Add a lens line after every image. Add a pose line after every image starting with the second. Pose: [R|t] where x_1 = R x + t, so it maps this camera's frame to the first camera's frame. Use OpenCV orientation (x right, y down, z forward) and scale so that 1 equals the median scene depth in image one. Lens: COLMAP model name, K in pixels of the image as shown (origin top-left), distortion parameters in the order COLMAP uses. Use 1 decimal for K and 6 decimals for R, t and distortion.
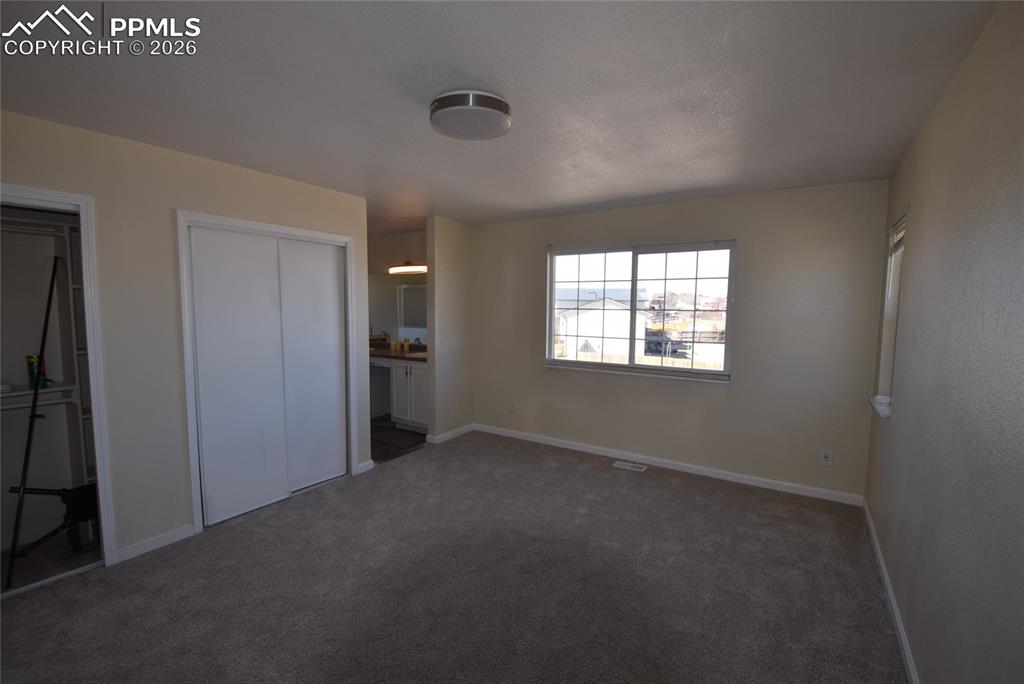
lens RADIAL K [[454.3, 0, 513.7], [0, 454.3, 347.3], [0, 0, 1]] dist [-0.000852, -0.000244]
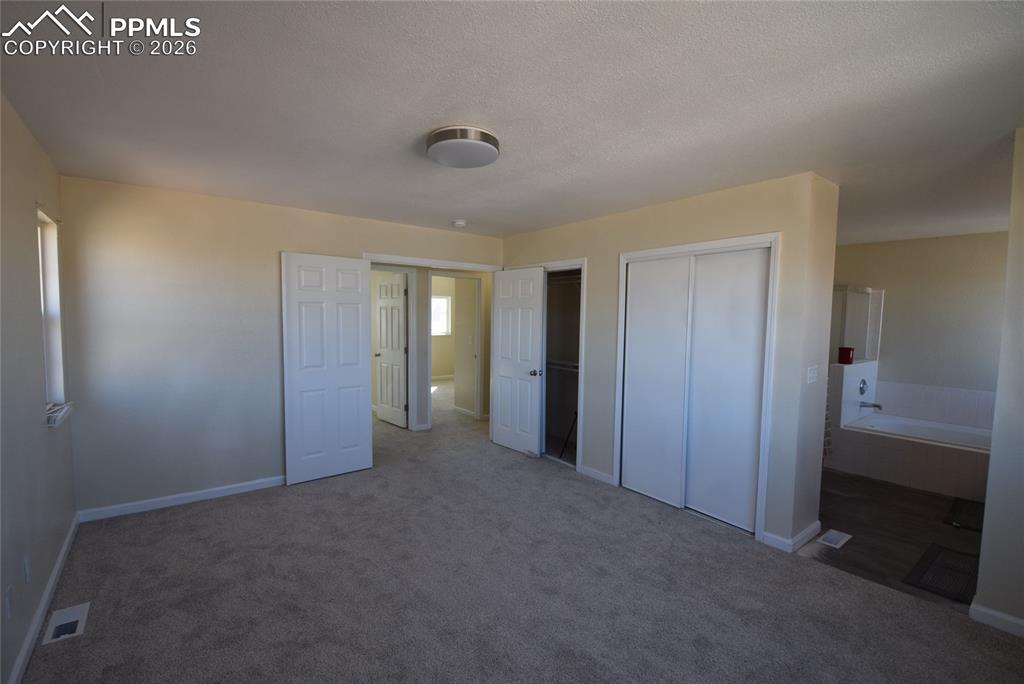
lens RADIAL K [[454.3, 0, 513.7], [0, 454.3, 347.3], [0, 0, 1]] dist [-0.000852, -0.000244]
pose [[-0.337980, 0.040739, -0.940271, 0.641211], [-0.107839, 0.990806, 0.081691, -0.079645], [0.934955, 0.129008, -0.330479, 1.053249]]
